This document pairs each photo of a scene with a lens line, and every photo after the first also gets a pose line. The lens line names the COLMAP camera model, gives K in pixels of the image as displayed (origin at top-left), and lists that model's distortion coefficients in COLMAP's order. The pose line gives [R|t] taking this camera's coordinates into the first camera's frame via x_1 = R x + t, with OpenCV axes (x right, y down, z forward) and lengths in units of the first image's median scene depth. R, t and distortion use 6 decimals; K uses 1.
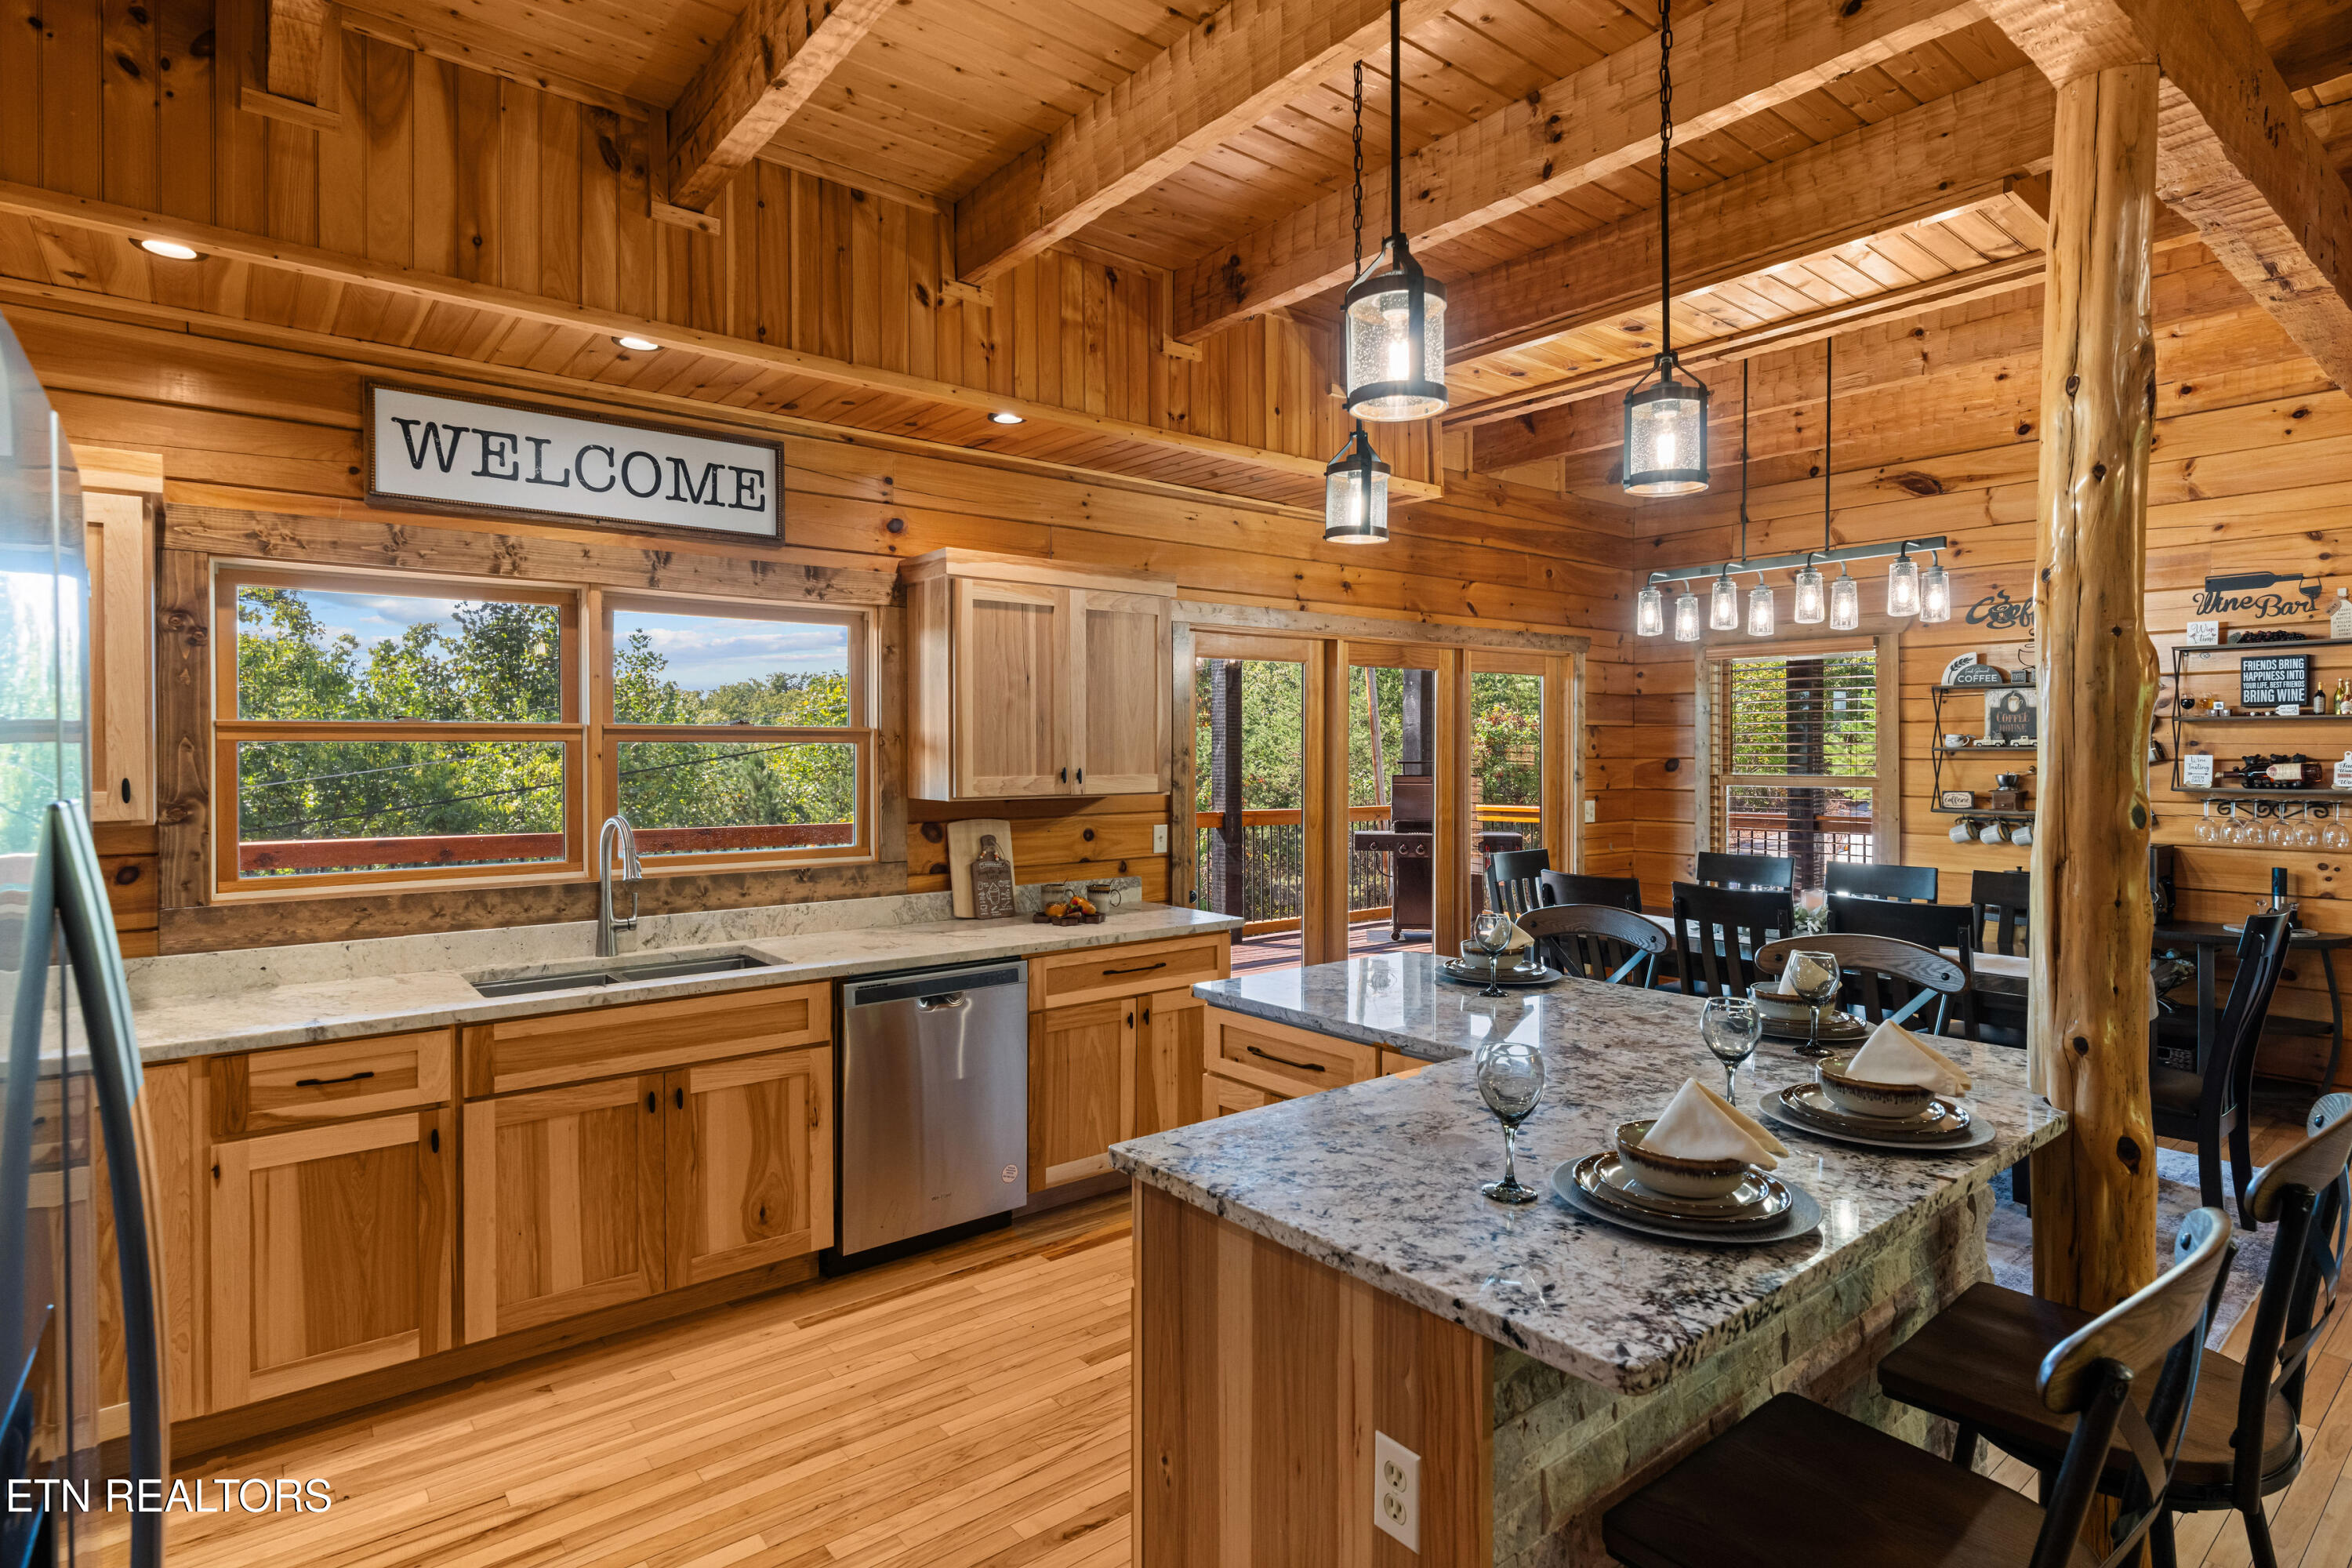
lens RADIAL K [[1178.5, 0, 1174.2], [0, 1178.5, 779.1], [0, 0, 1]] dist [0.002254, 0.000393]
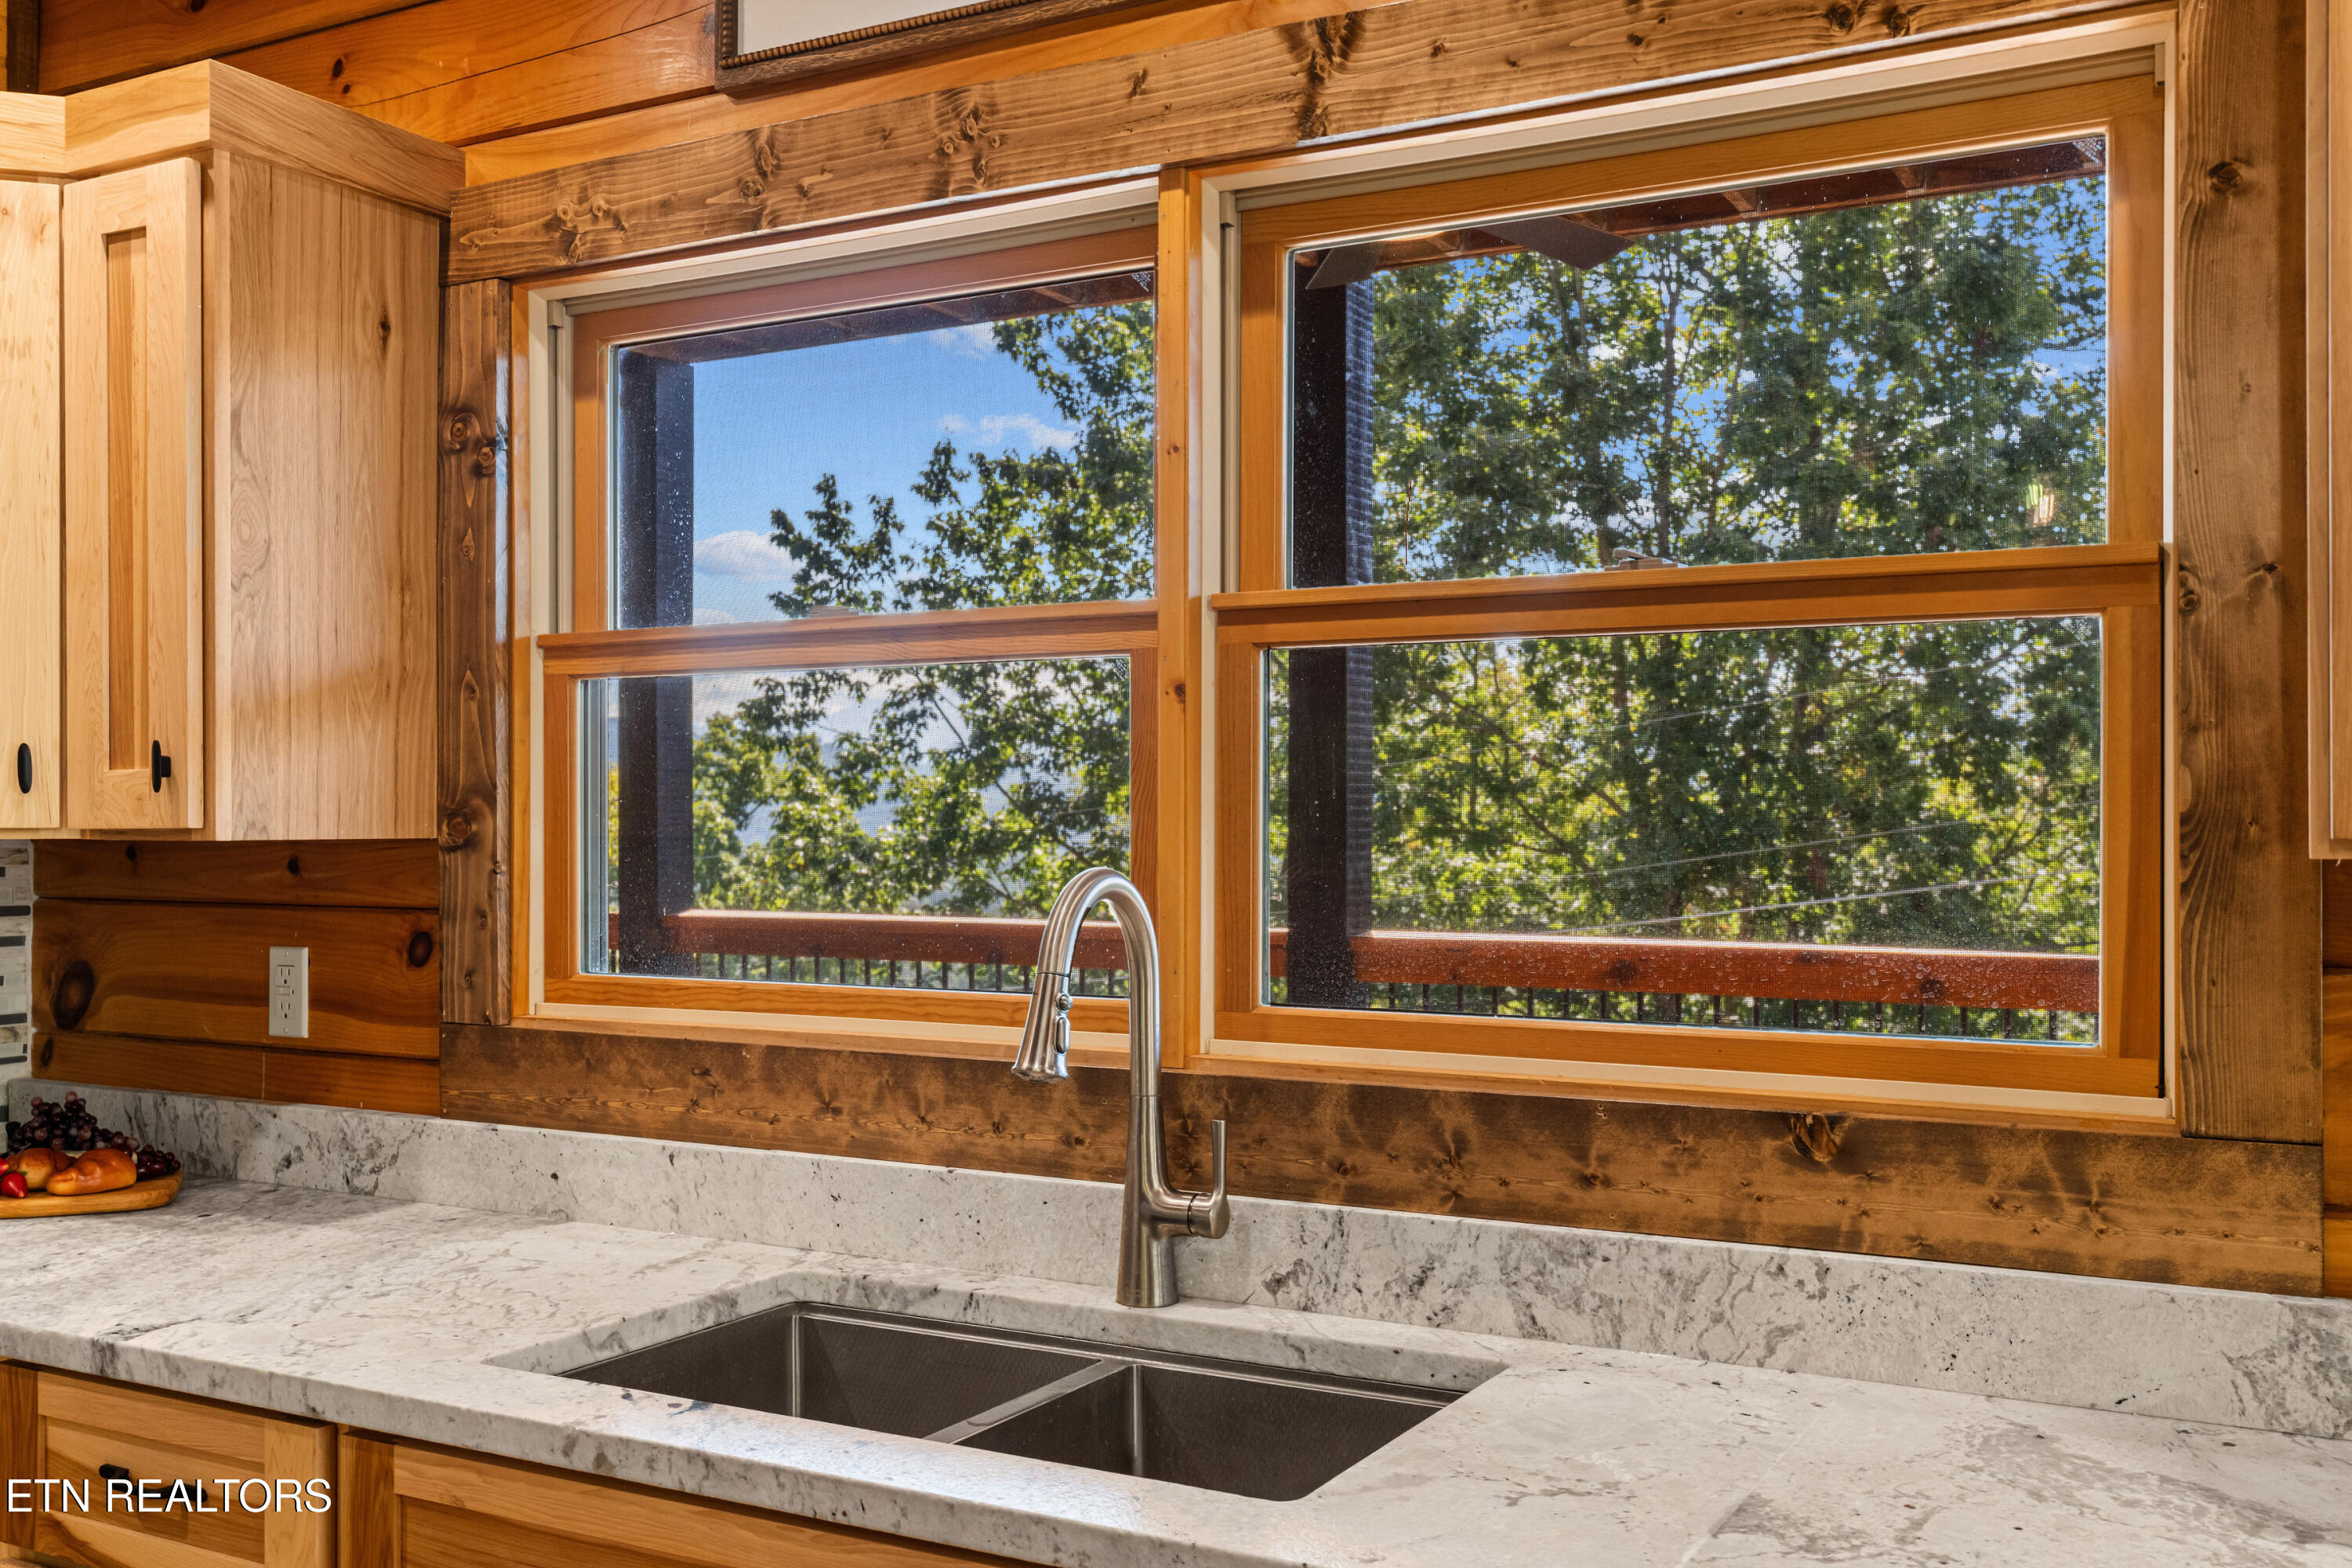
lens RADIAL K [[2153.2, 0, 1173.7], [0, 2153.2, 805.1], [0, 0, 1]] dist [0.007596, 0.000000]
pose [[0.381188, -0.005845, -0.924479, 0.072878], [-0.022868, 0.999614, -0.015749, 0.023845], [0.924215, 0.027144, 0.380907, 0.825484]]
